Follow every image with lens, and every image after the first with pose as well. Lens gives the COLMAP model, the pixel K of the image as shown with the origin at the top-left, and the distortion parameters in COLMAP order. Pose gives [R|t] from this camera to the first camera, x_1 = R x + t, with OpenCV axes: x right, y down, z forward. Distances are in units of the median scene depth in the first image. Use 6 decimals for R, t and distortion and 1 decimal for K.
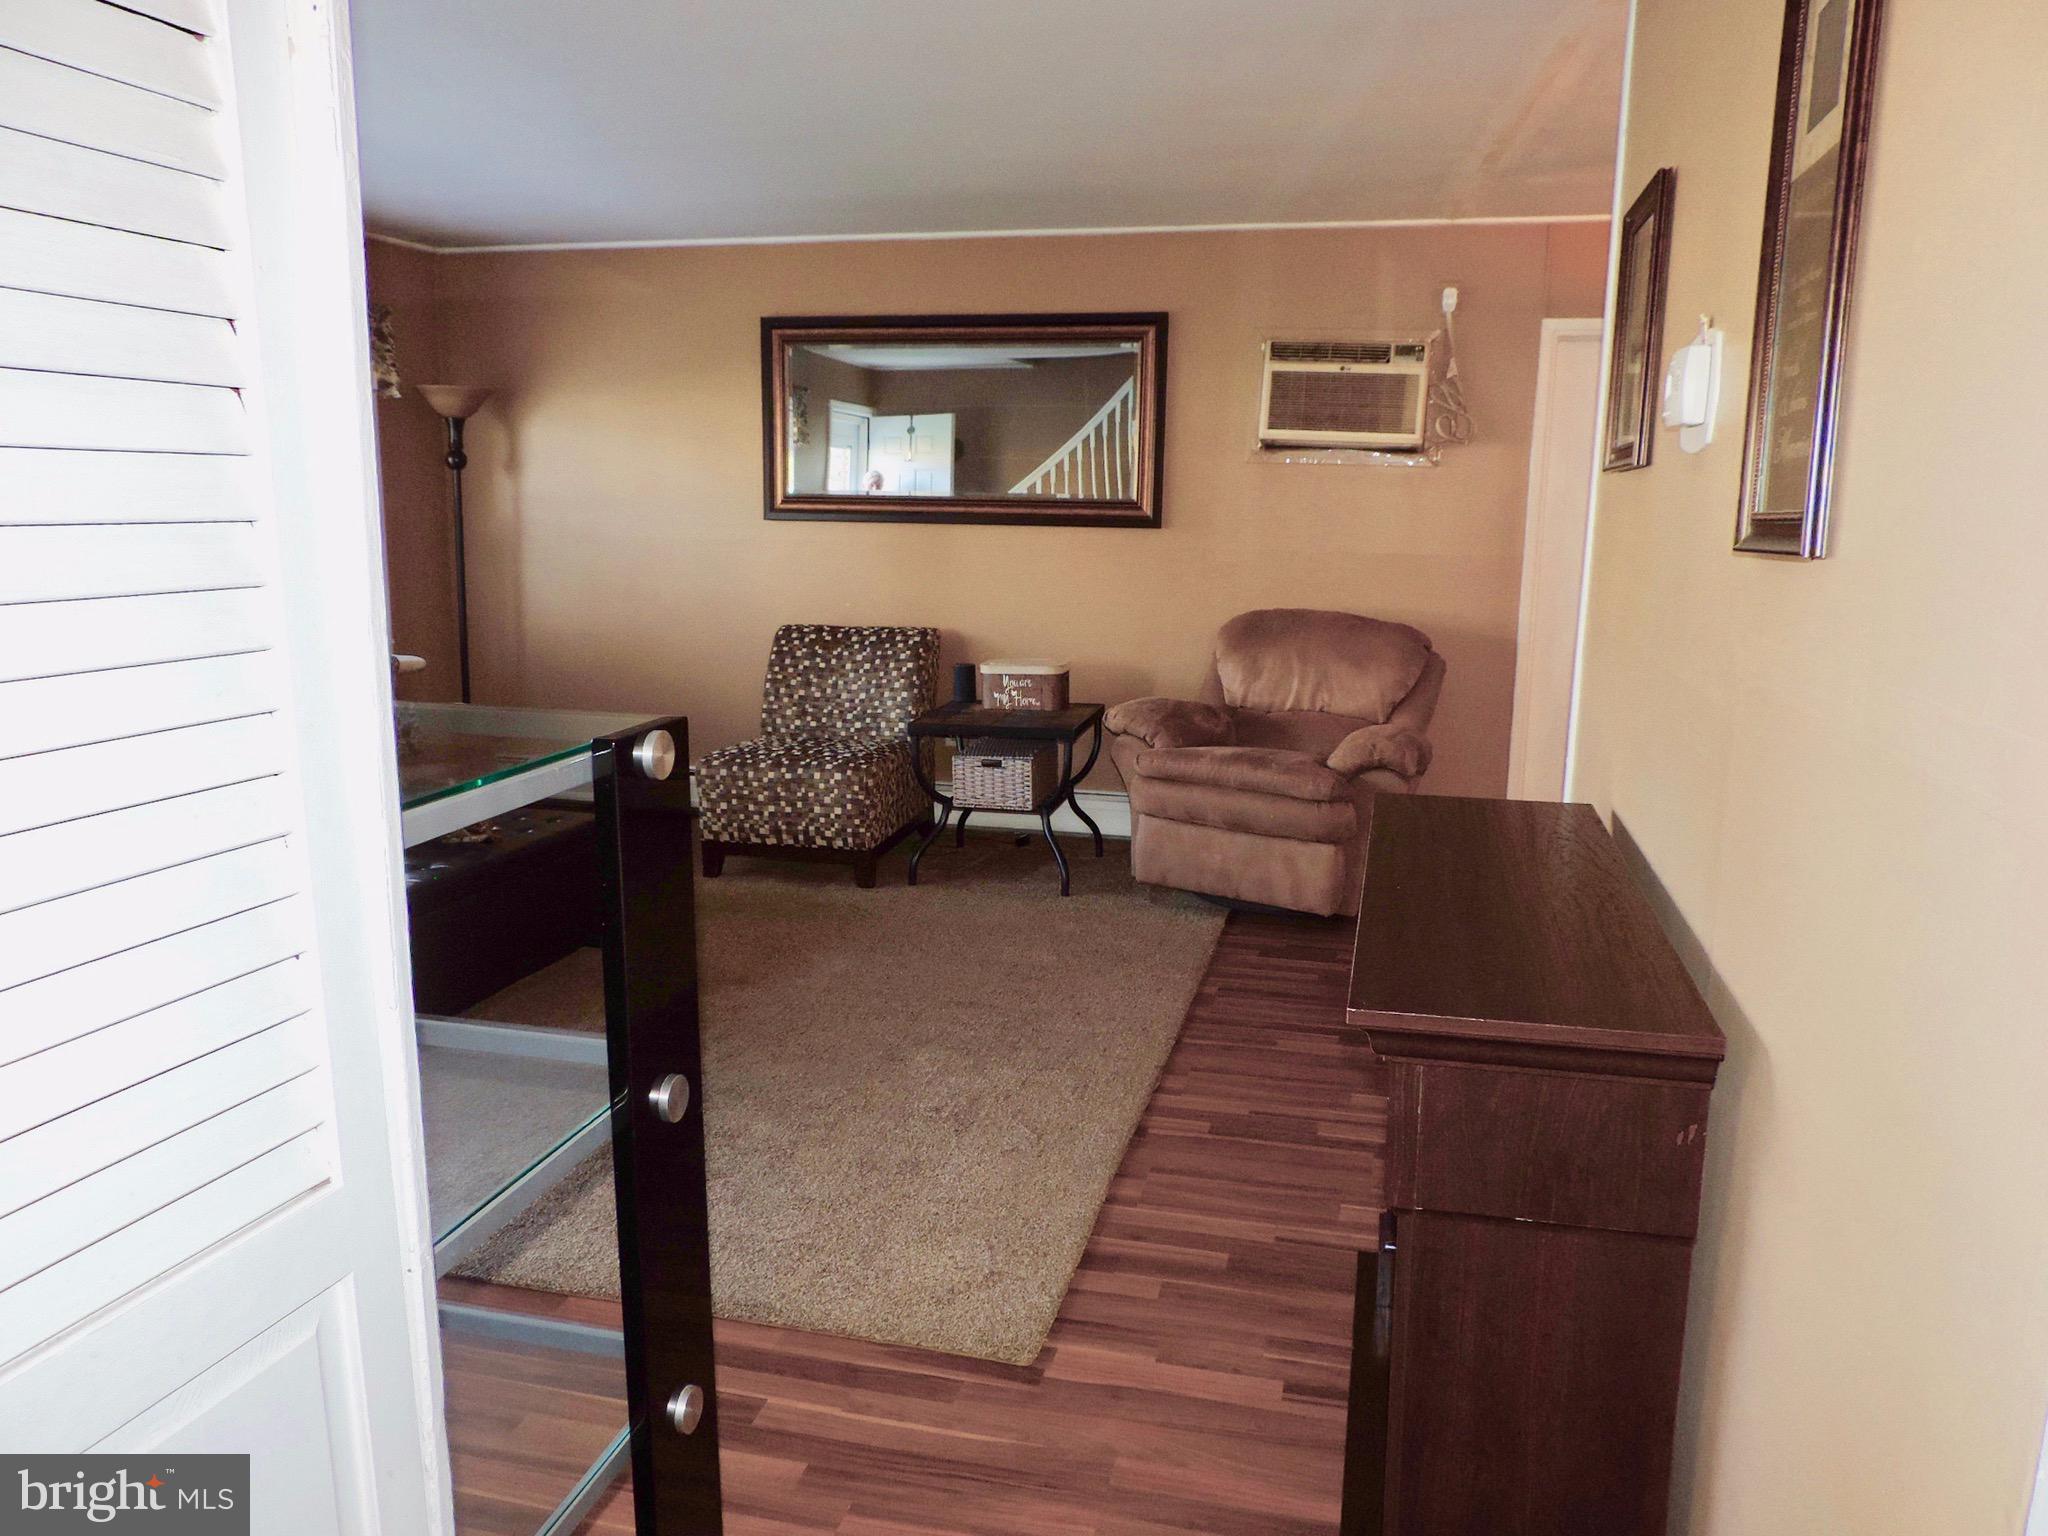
lens RADIAL K [[1470.0, 0, 1032.6], [0, 1470.0, 765.6], [0, 0, 1]] dist [-0.019547, 0.018918]
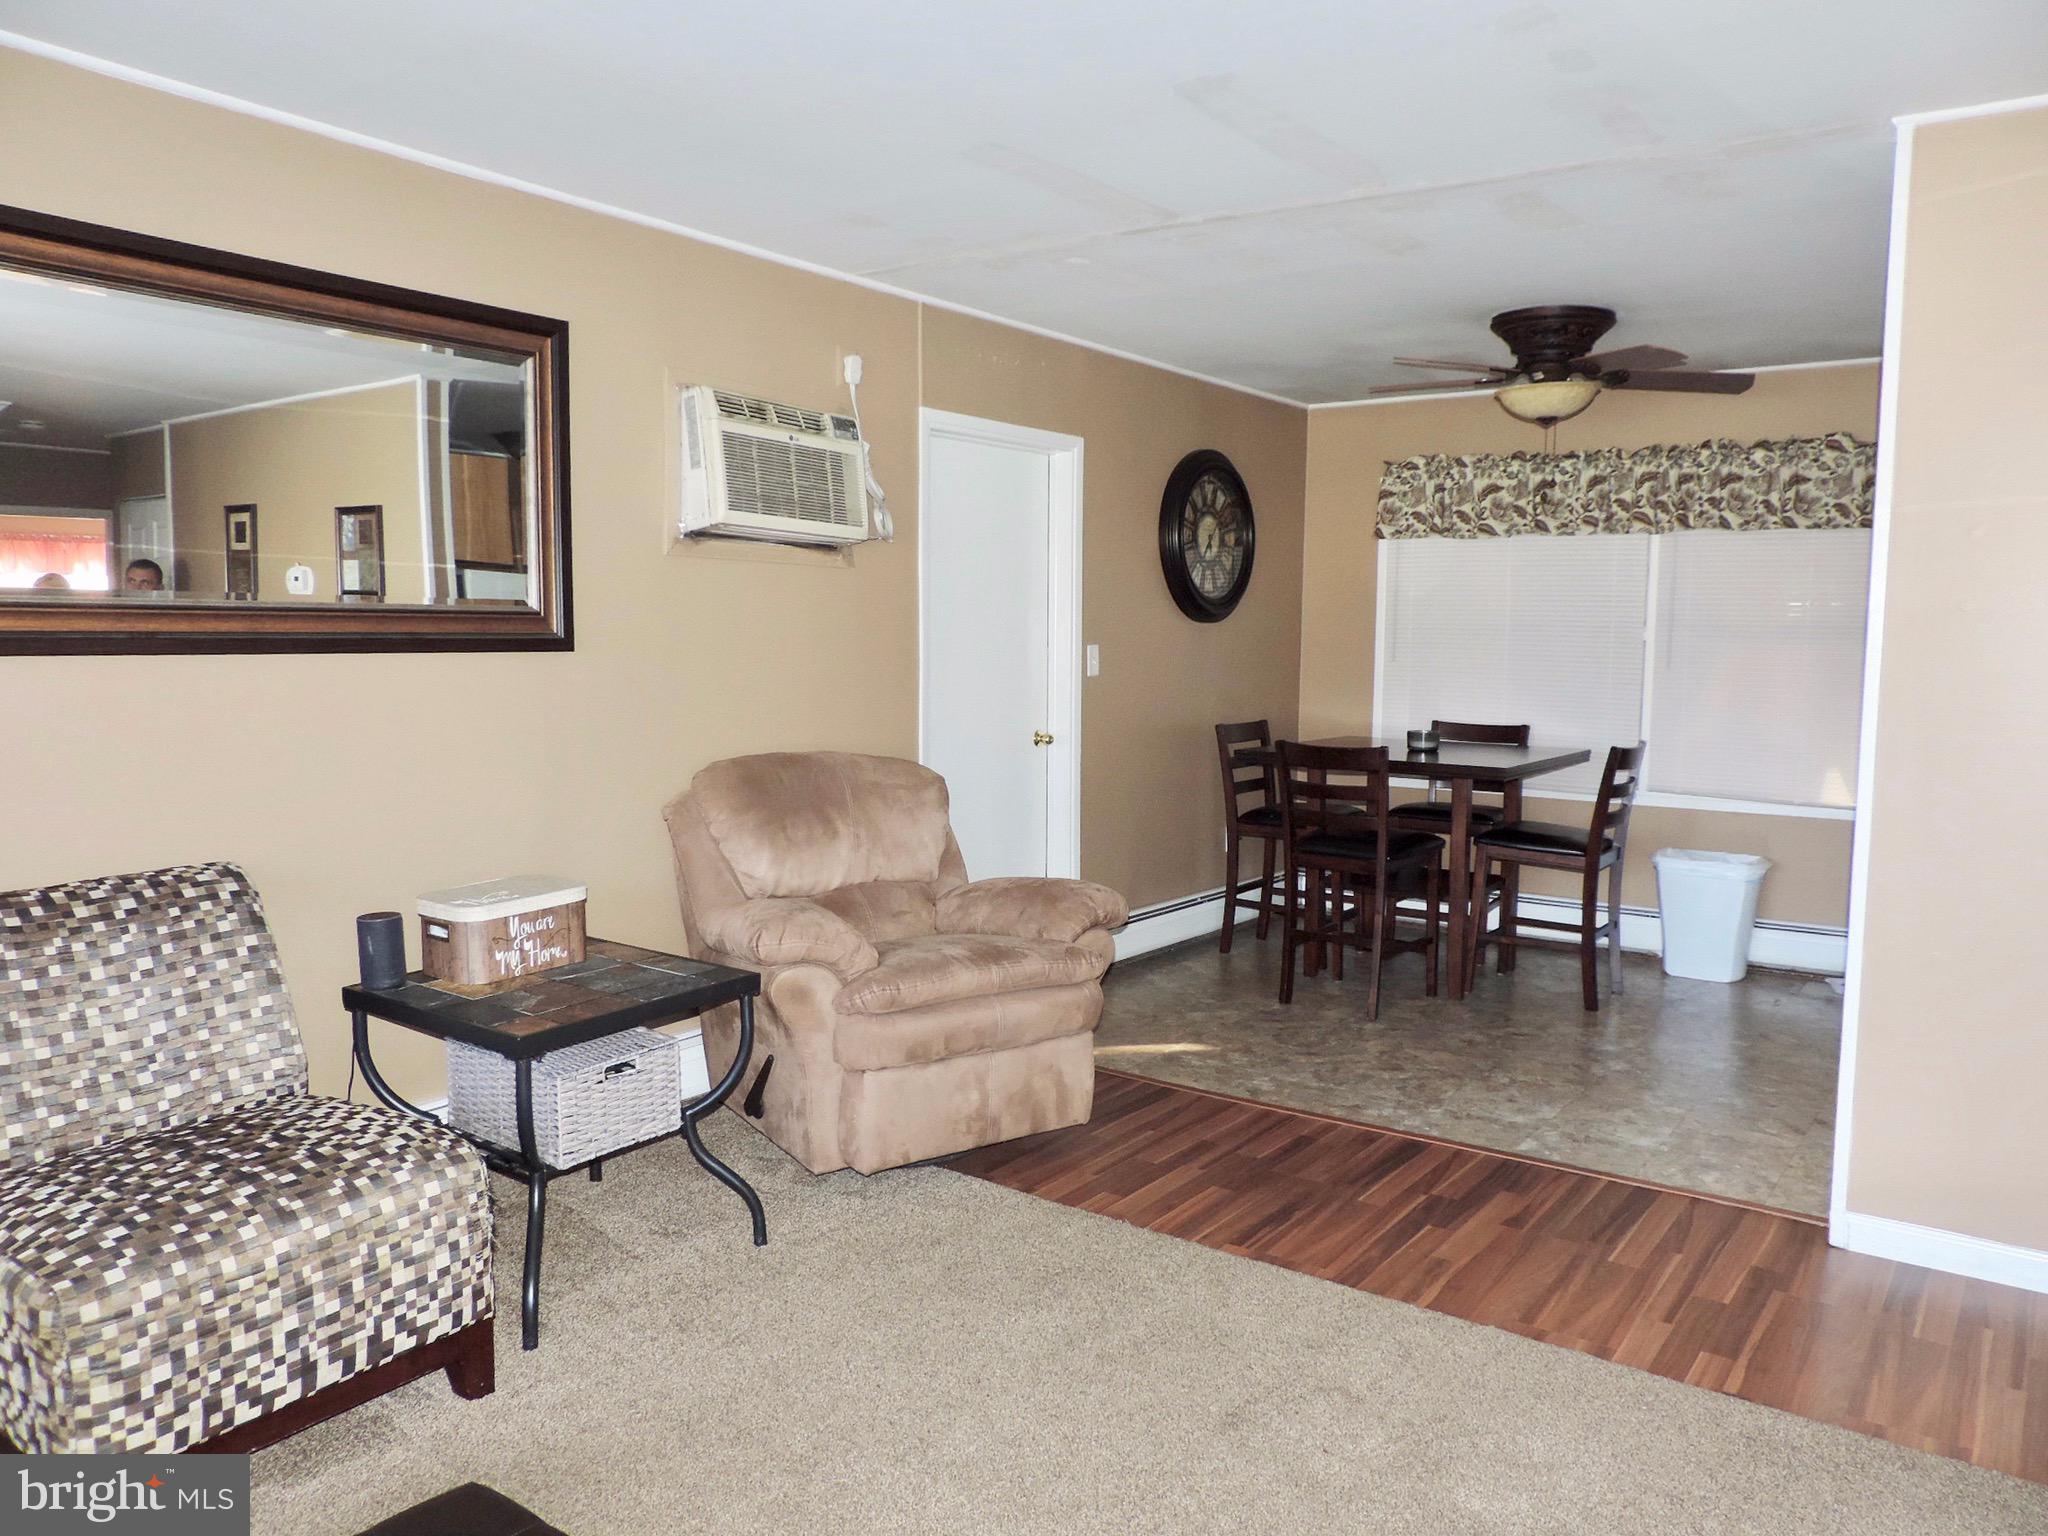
lens RADIAL K [[1470.0, 0, 1025.0], [0, 1470.0, 777.5], [0, 0, 1]] dist [-0.019547, 0.018918]
pose [[0.385770, -0.104523, 0.916655, -0.452190], [0.169769, 0.984638, 0.040828, -0.103907], [-0.906841, 0.139870, 0.397588, 0.593883]]
